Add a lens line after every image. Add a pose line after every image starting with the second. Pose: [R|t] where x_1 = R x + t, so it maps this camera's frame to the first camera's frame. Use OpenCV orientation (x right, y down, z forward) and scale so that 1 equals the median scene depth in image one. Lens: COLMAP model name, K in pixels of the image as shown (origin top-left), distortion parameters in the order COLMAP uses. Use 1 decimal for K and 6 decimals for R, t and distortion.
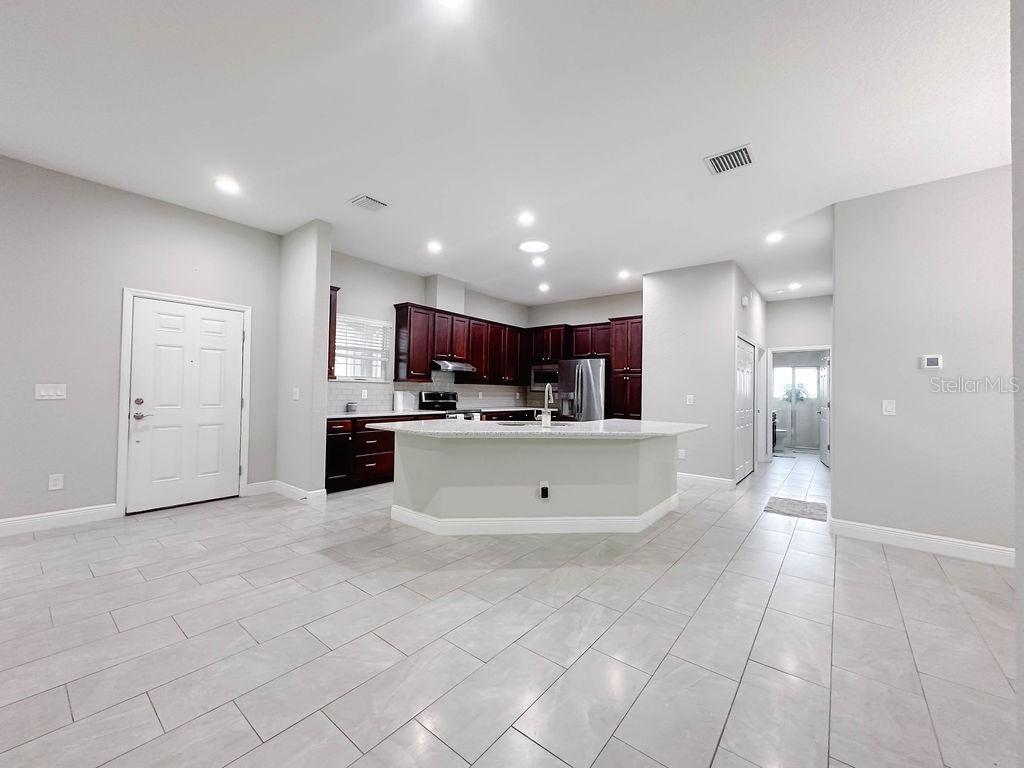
lens RADIAL K [[411.3, 0, 515.4], [0, 411.3, 382.6], [0, 0, 1]] dist [-0.002242, 0.000394]
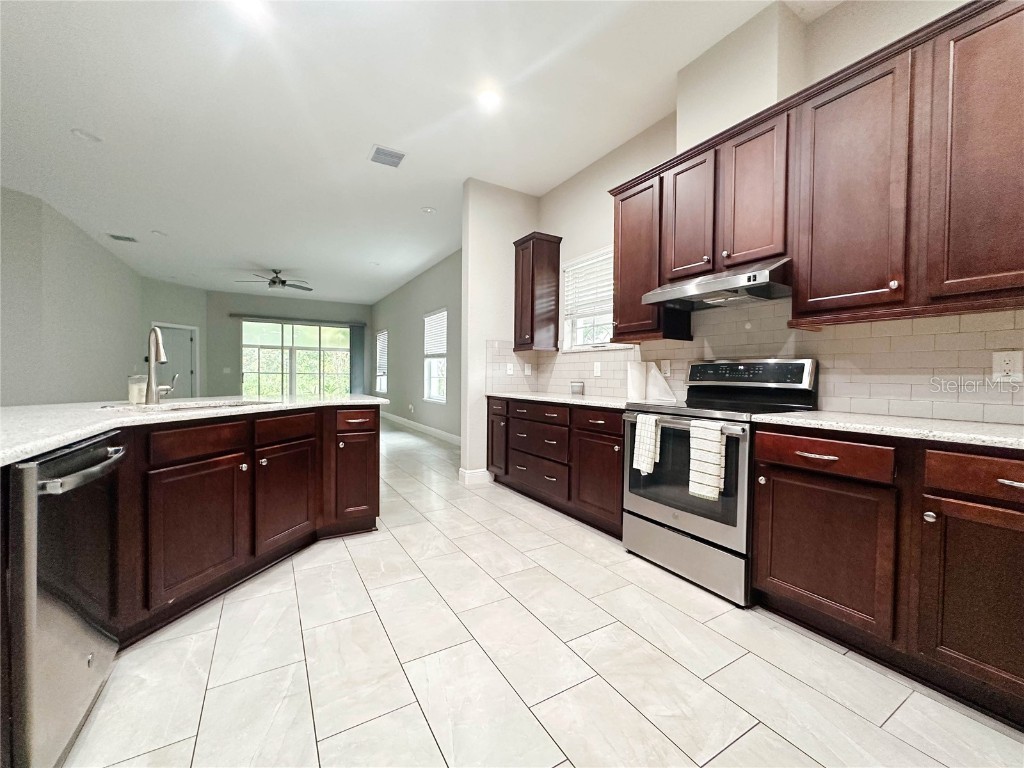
lens RADIAL K [[411.3, 0, 521.3], [0, 411.3, 386.3], [0, 0, 1]] dist [-0.002242, 0.000394]
pose [[-0.338495, 0.009492, -0.940920, 0.343576], [0.010438, 0.999925, 0.006332, 0.062006], [0.940910, -0.007678, -0.338569, 1.375534]]
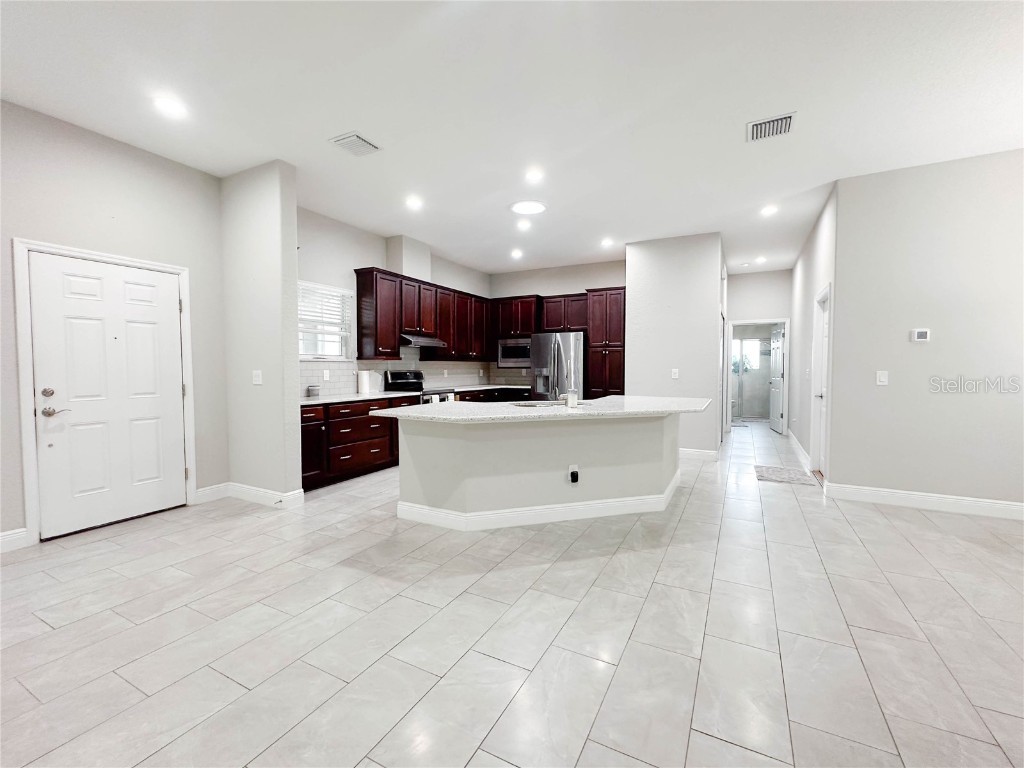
lens RADIAL K [[438.0, 0, 515.6], [0, 438.0, 382.9], [0, 0, 1]] dist [-0.000160, -0.000121]
pose [[0.982125, -0.025265, 0.186525, -0.189011], [0.014014, 0.998015, 0.061392, -0.007675], [-0.187705, -0.057681, 0.980530, 0.044966]]
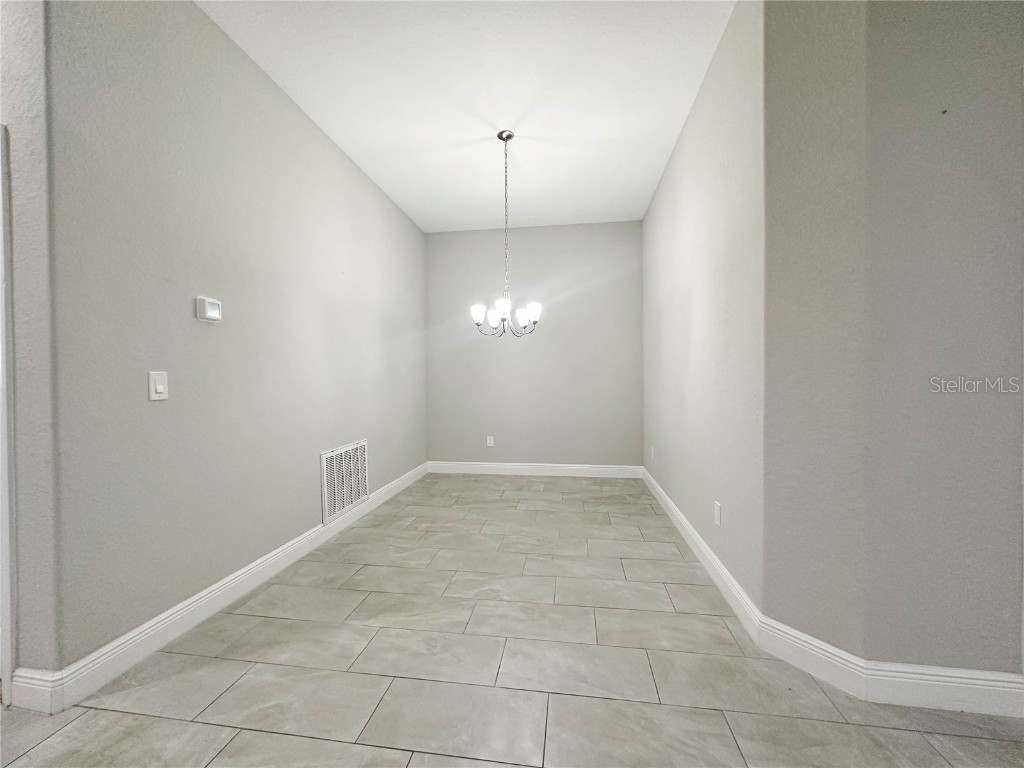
lens RADIAL K [[411.3, 0, 508.9], [0, 411.3, 382.3], [0, 0, 1]] dist [-0.002242, 0.000394]
pose [[-0.495381, -0.023912, 0.868346, 0.184736], [-0.022490, 0.999639, 0.014697, 0.030590], [-0.868384, -0.012249, -0.495740, 0.677975]]
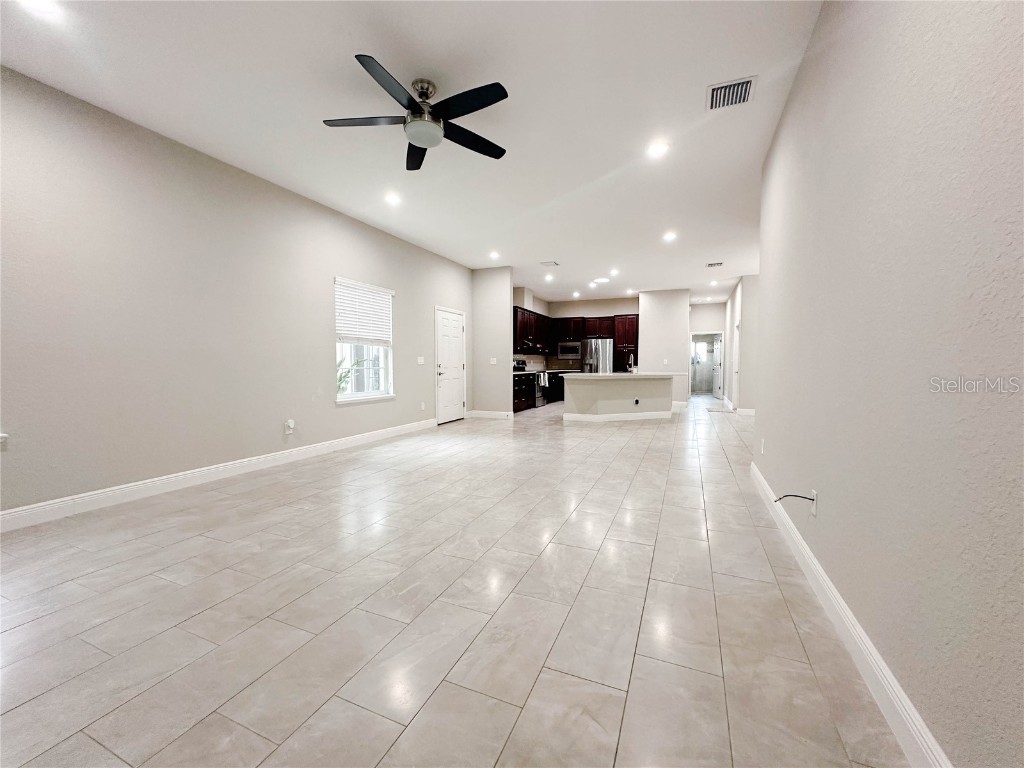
lens RADIAL K [[411.3, 0, 518.0], [0, 411.3, 386.6], [0, 0, 1]] dist [-0.002242, 0.000394]
pose [[0.962298, -0.031915, 0.270119, -0.917685], [0.010184, 0.996624, 0.081473, -0.008005], [-0.271807, -0.075650, 0.959374, -0.780371]]
